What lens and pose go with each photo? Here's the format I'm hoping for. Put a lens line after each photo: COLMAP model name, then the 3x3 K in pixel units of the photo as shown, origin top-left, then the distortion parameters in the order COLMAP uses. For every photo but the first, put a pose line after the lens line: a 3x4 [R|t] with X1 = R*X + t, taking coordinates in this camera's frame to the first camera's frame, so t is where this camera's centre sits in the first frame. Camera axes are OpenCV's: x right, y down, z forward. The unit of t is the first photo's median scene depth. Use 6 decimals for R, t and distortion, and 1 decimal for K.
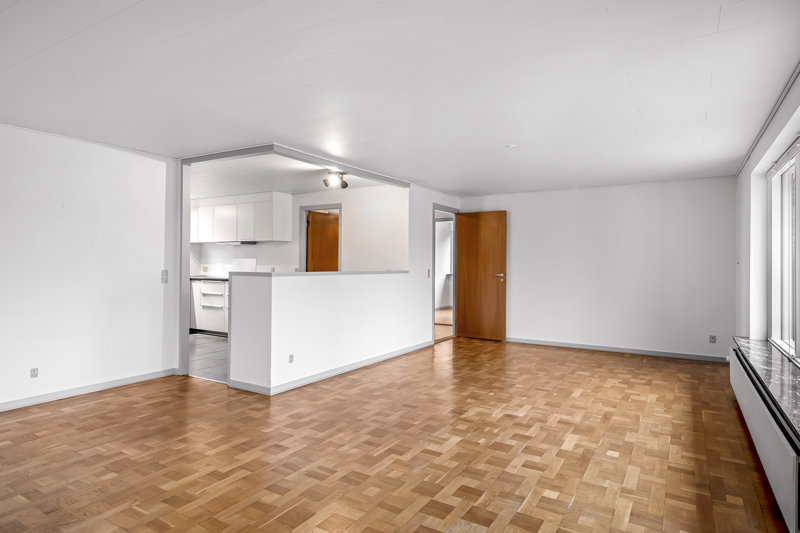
lens RADIAL K [[462.8, 0, 400.0], [0, 462.8, 266.5], [0, 0, 1]] dist [0.000372, 0.000153]
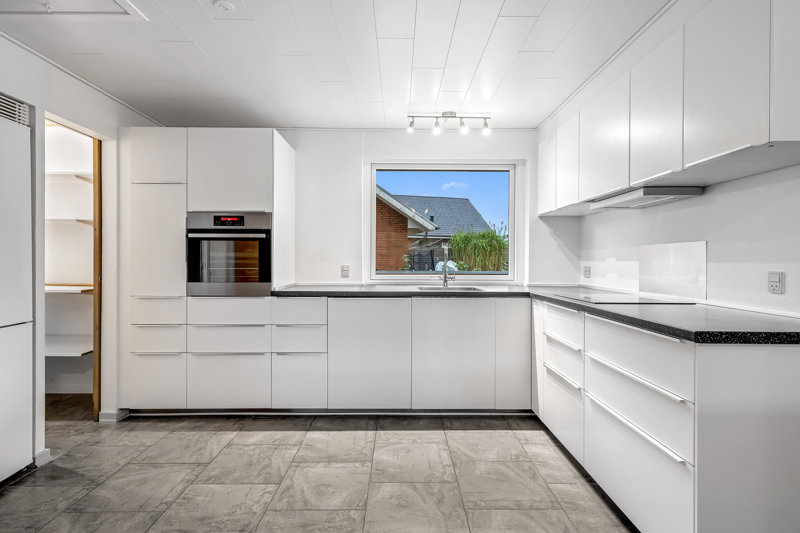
lens RADIAL K [[425.7, 0, 400.0], [0, 425.7, 266.5], [0, 0, 1]] dist [-0.000219, -0.000061]
pose [[0.530506, -0.000724, -0.847681, -0.170322], [0.002811, 0.999996, 0.000906, -0.000836], [0.847676, -0.002864, 0.530506, 0.643527]]
